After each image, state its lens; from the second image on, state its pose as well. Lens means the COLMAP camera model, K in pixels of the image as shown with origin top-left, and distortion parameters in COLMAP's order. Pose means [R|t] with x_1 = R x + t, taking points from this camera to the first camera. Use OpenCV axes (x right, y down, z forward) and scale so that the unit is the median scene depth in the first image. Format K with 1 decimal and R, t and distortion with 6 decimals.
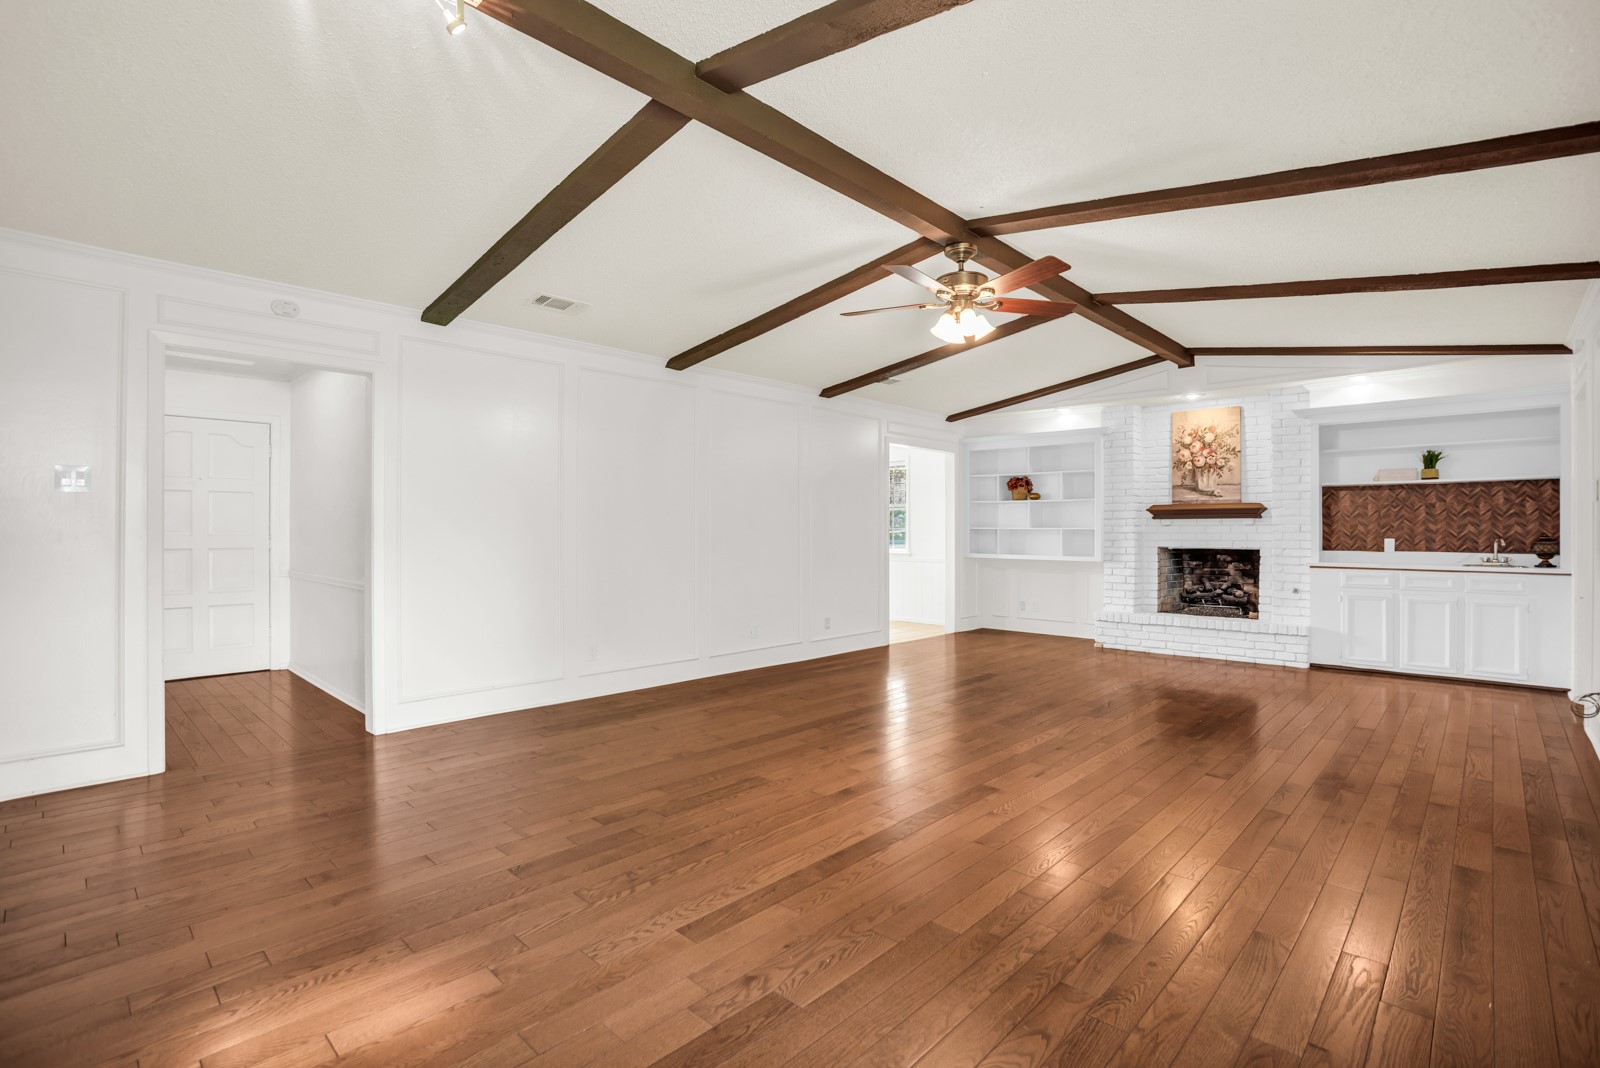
lens RADIAL K [[755.0, 0, 809.3], [0, 755.0, 530.4], [0, 0, 1]] dist [-0.035434, 0.003780]
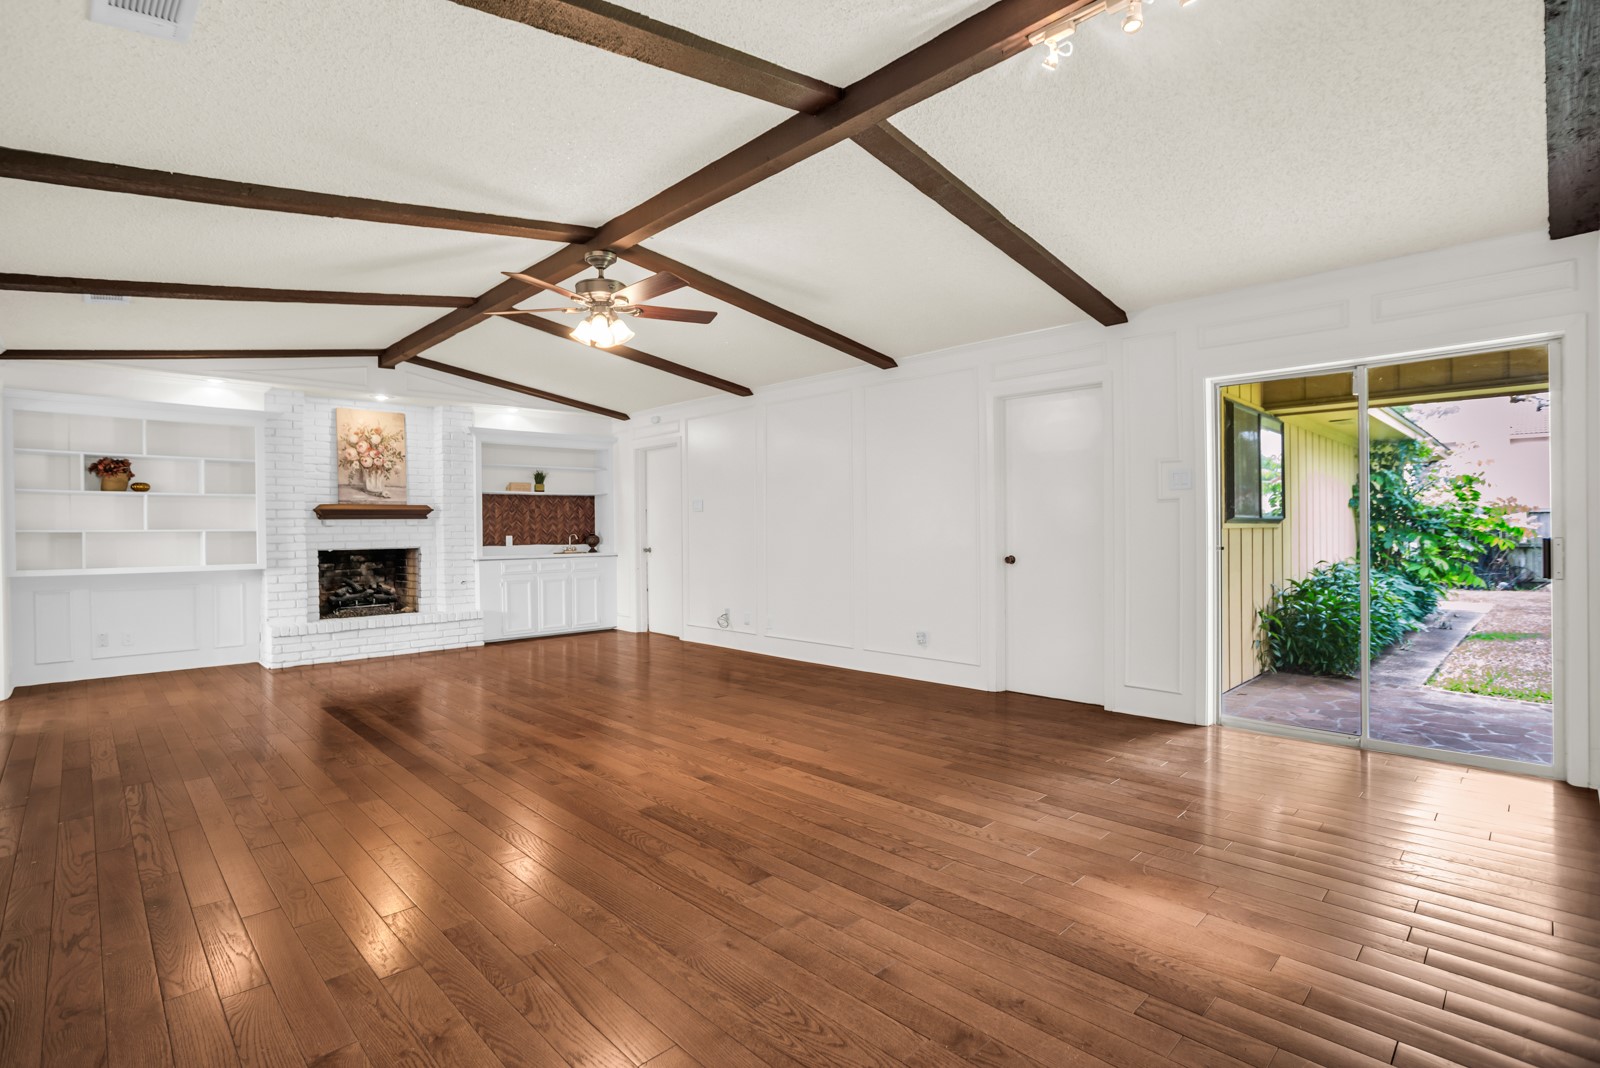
lens RADIAL K [[755.0, 0, 809.4], [0, 755.0, 530.9], [0, 0, 1]] dist [-0.035434, 0.003780]
pose [[0.044650, -0.006401, 0.998982, -0.457456], [0.010785, 0.999924, 0.005925, 0.000395], [-0.998944, 0.010509, 0.044716, 0.376456]]
